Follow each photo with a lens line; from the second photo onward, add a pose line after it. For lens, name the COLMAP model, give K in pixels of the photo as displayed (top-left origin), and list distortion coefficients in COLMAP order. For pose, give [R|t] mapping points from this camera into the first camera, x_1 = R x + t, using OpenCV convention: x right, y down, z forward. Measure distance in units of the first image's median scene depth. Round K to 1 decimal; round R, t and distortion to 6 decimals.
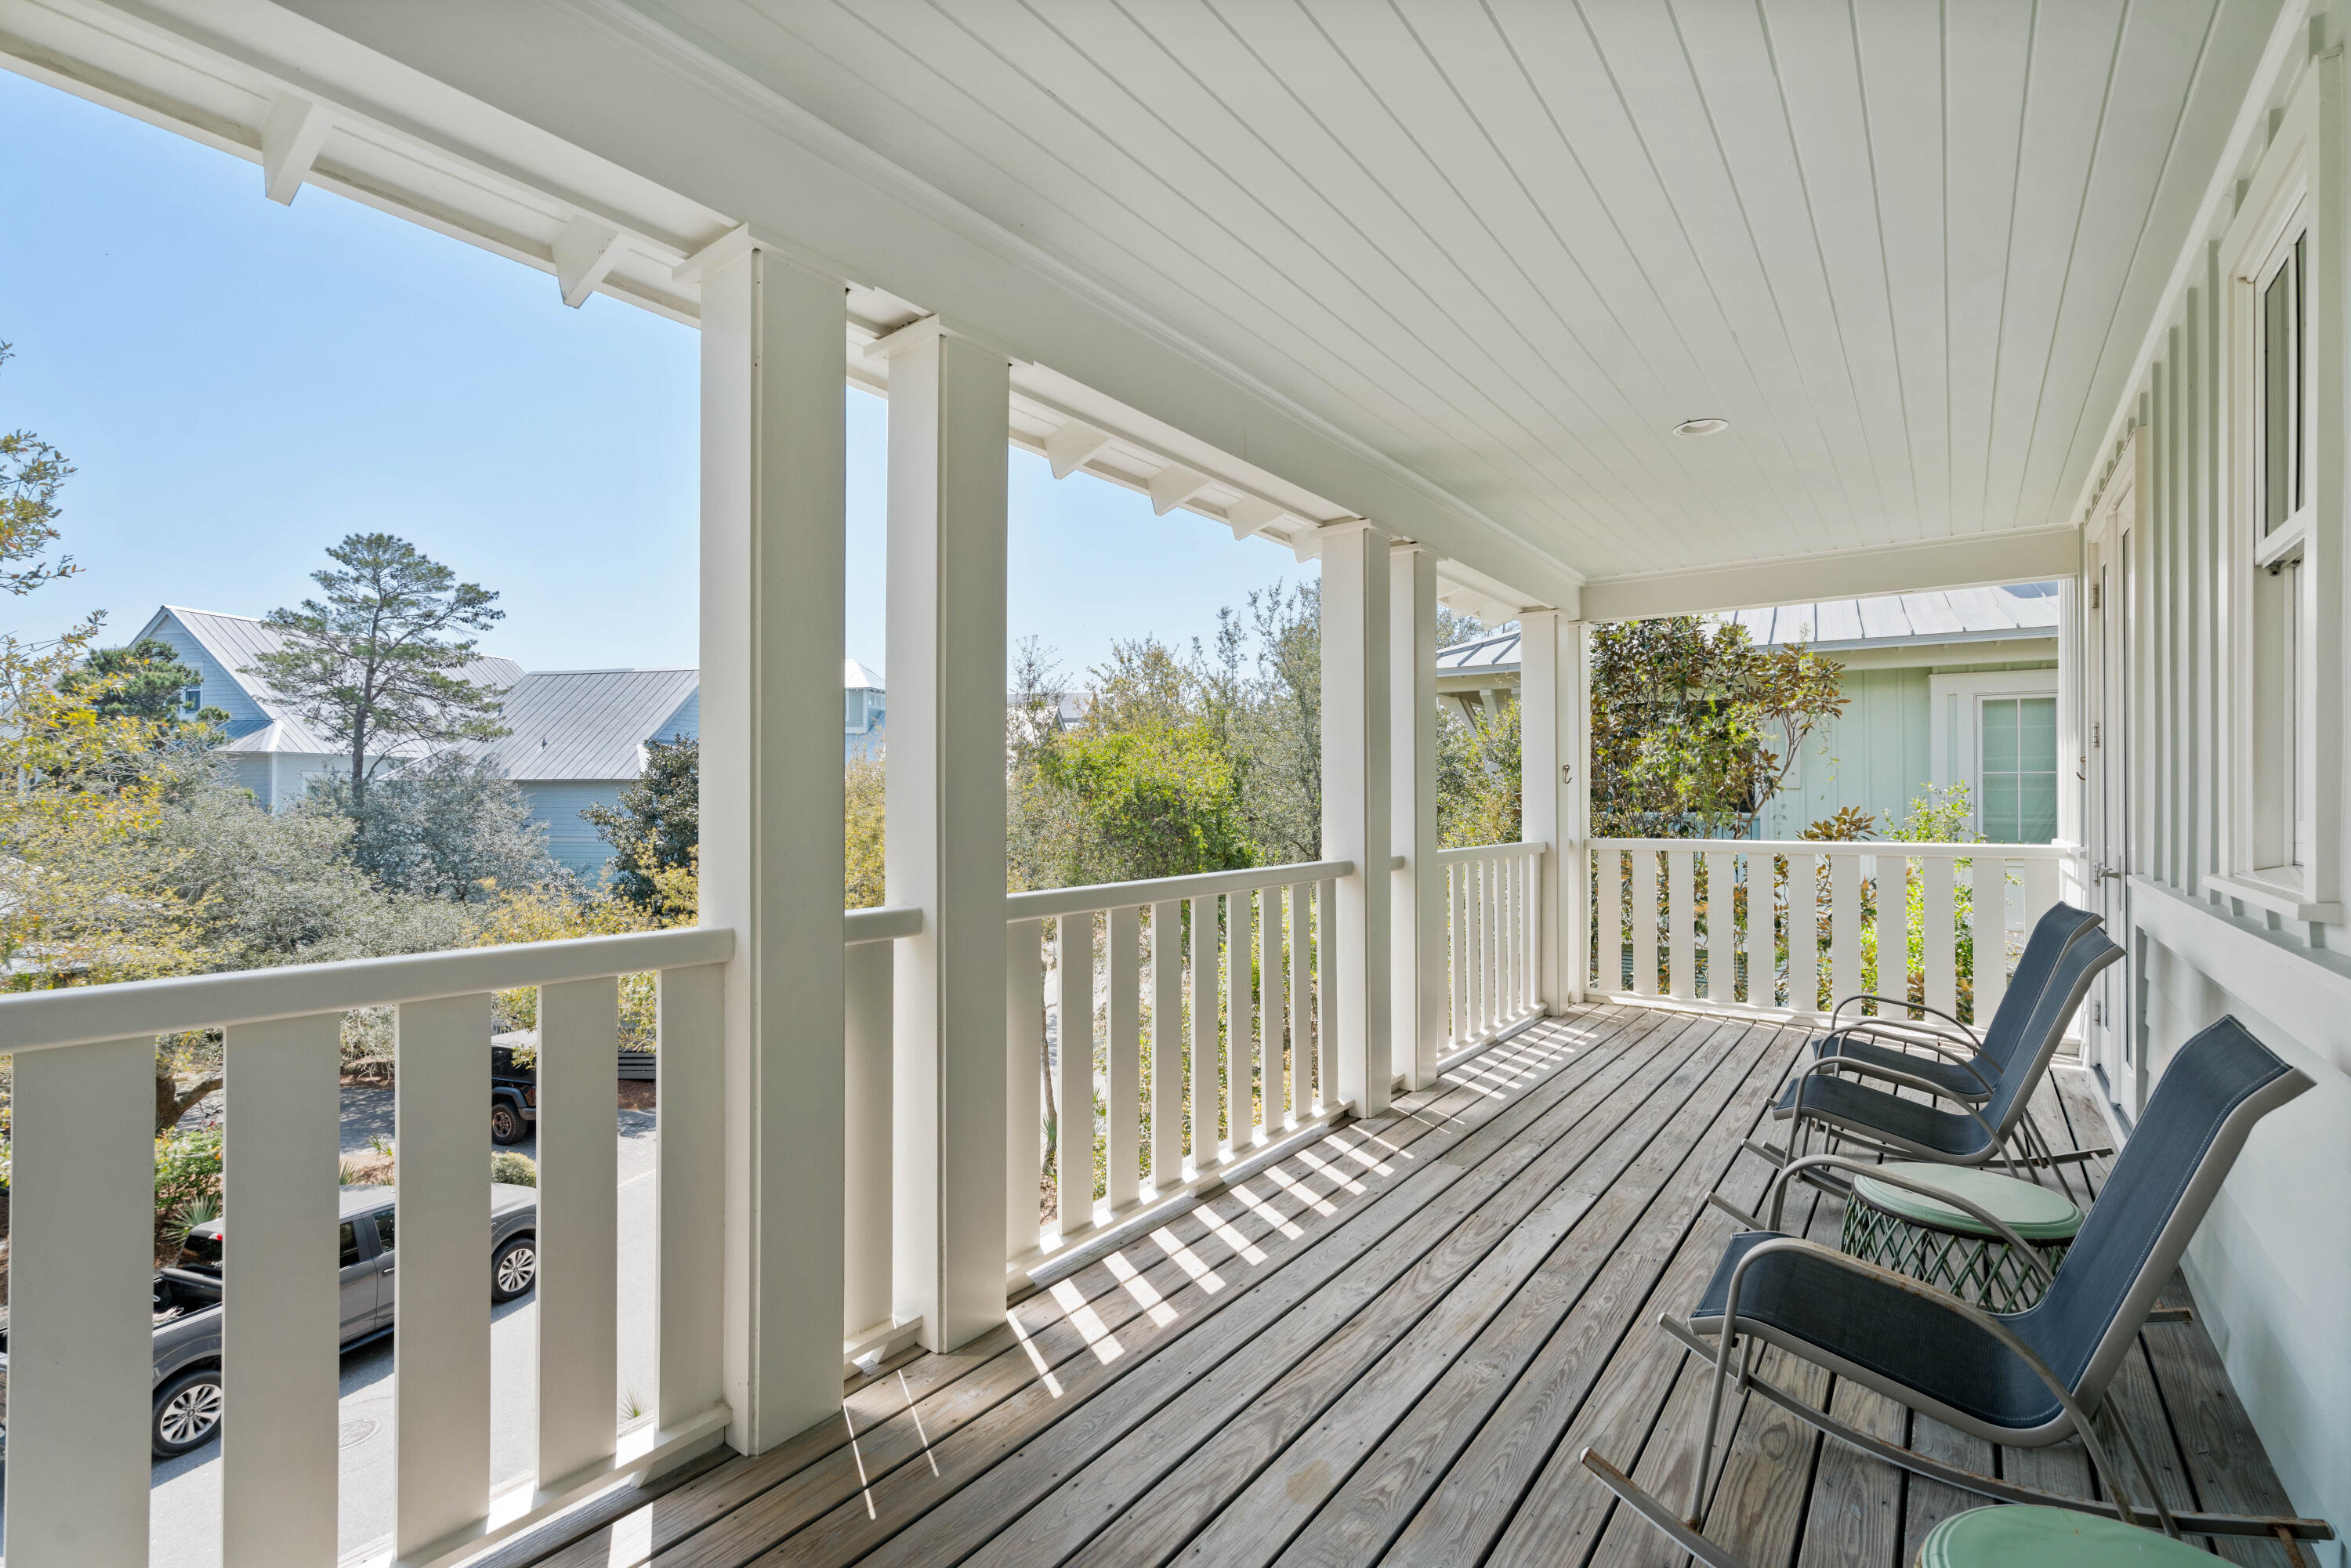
lens RADIAL K [[1081.4, 0, 1181.6], [0, 1081.4, 776.0], [0, 0, 1]] dist [0.002593, 0.000559]
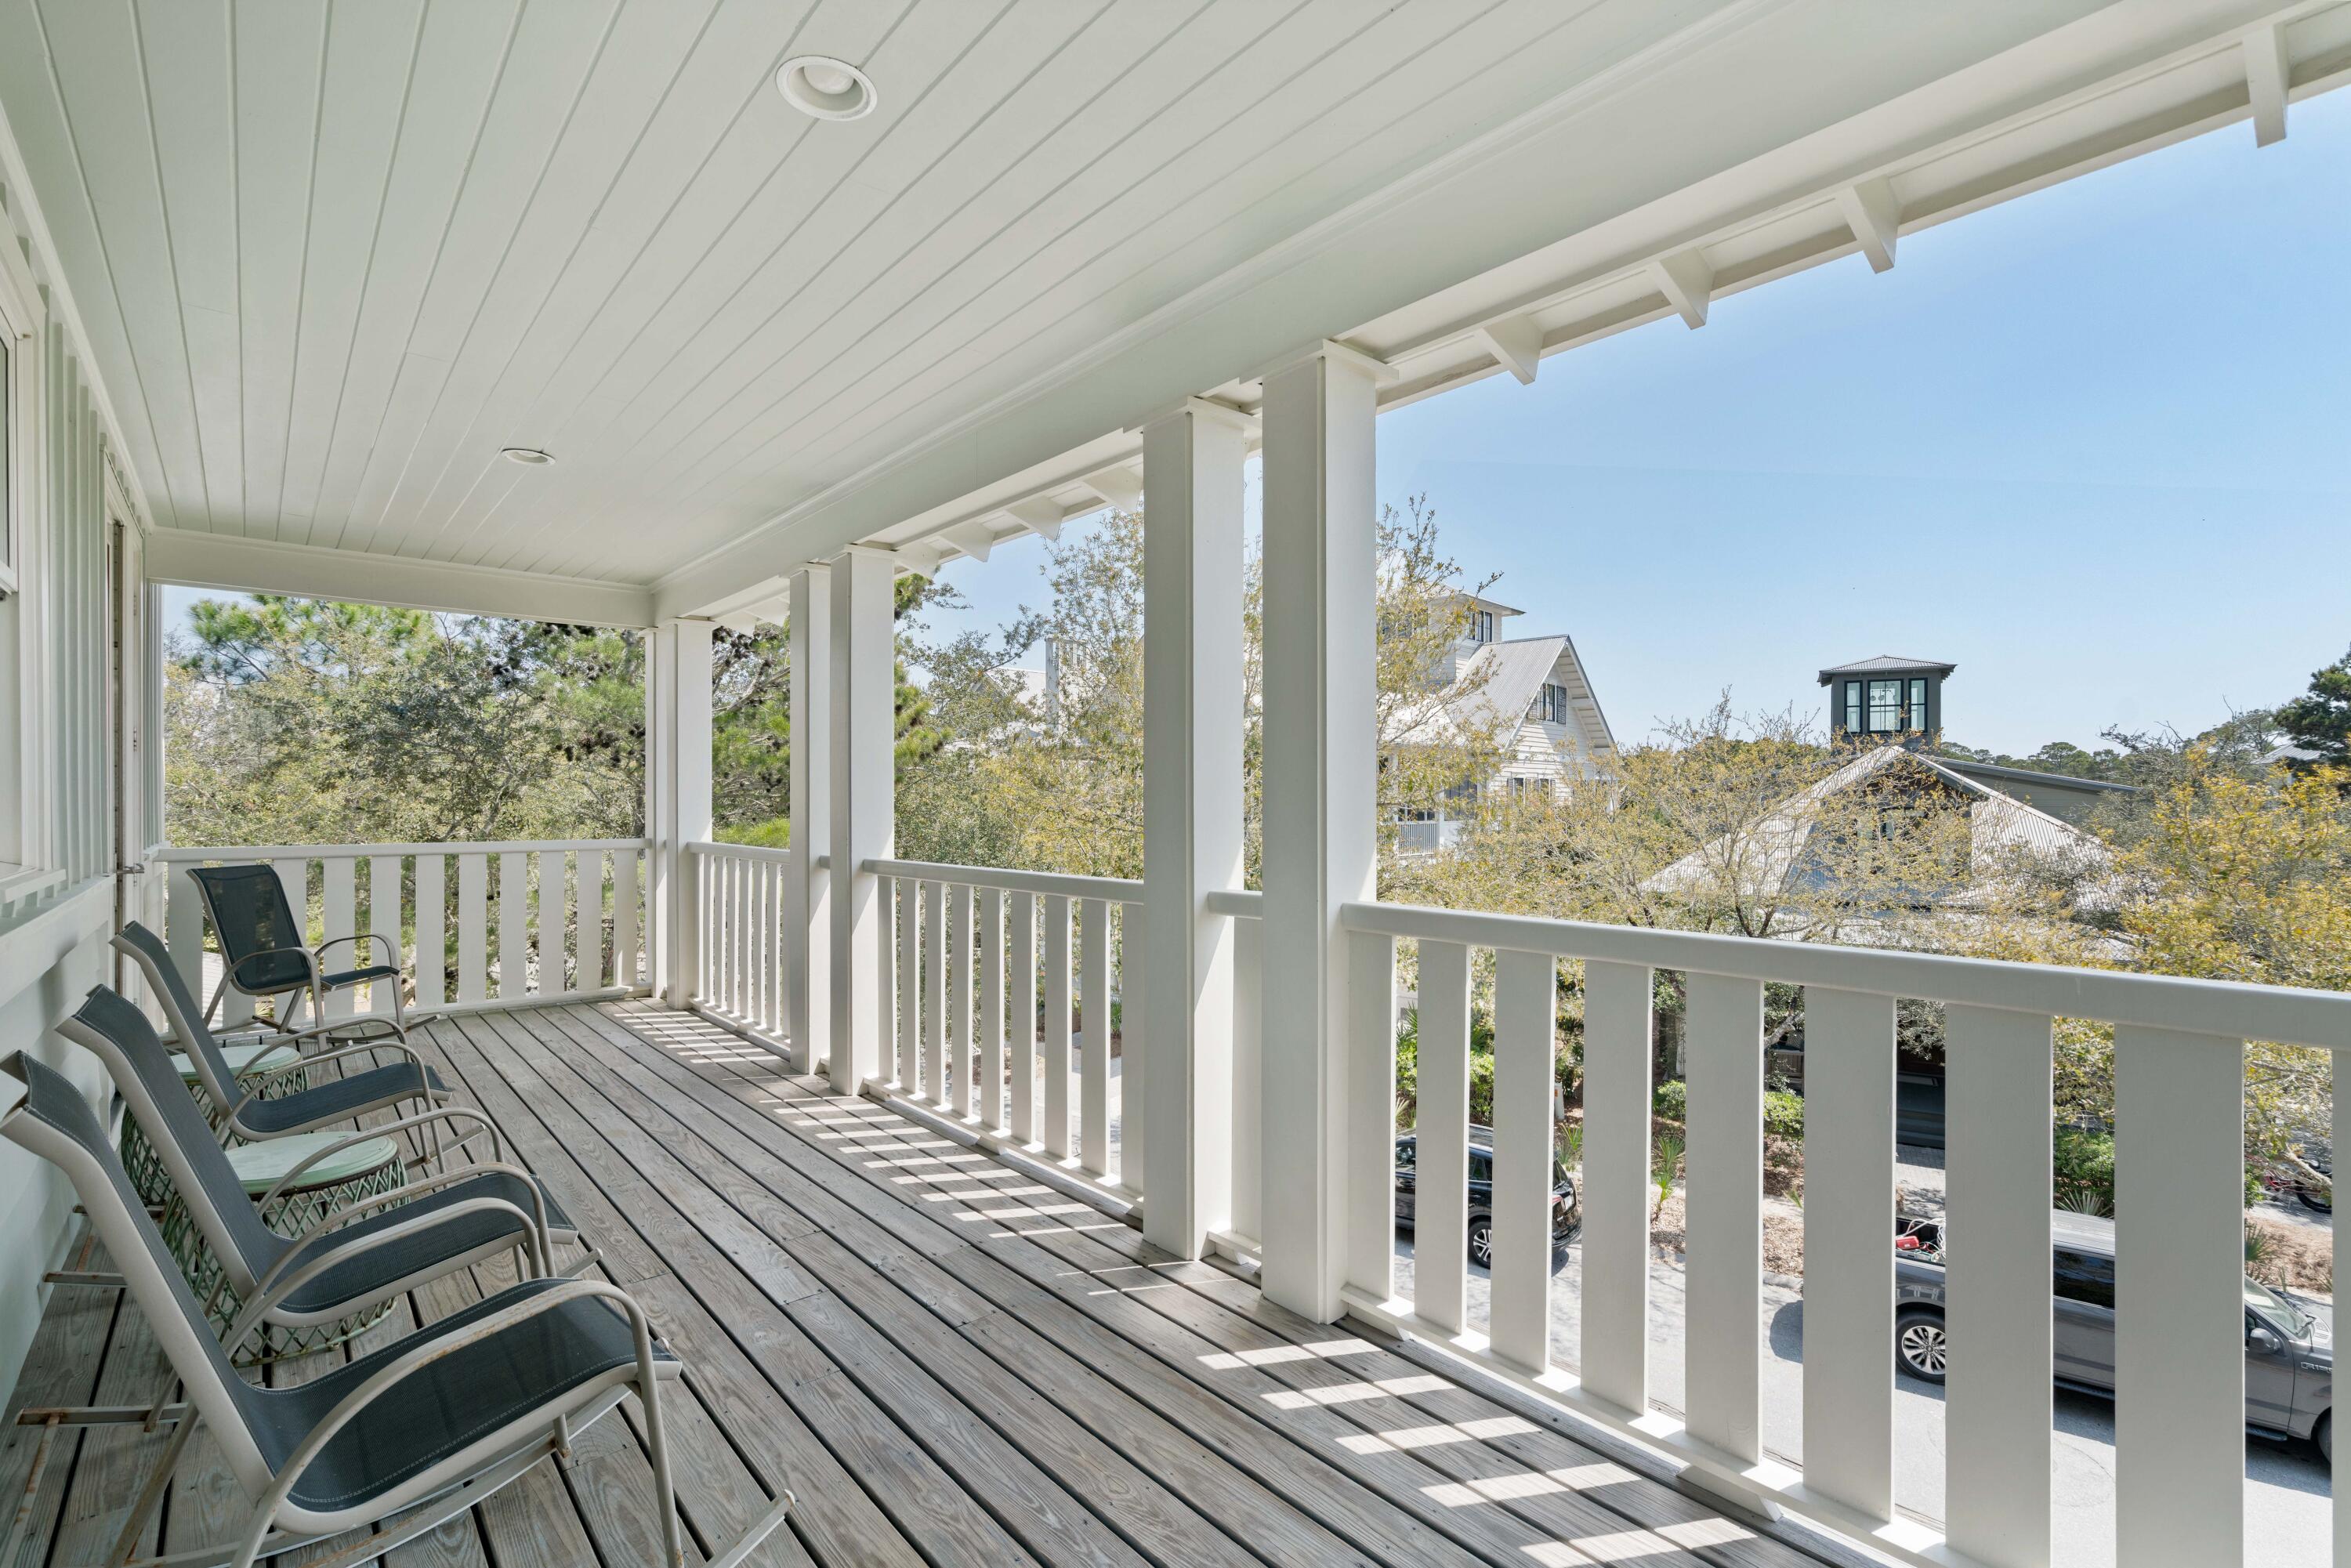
lens RADIAL K [[1081.4, 0, 1181.6], [0, 1081.4, 776.0], [0, 0, 1]] dist [0.002593, 0.000559]
pose [[-0.236617, -0.025119, -0.971278, 1.040668], [0.015908, 0.999432, -0.029722, 0.027469], [0.971473, -0.022484, -0.236083, 1.407944]]
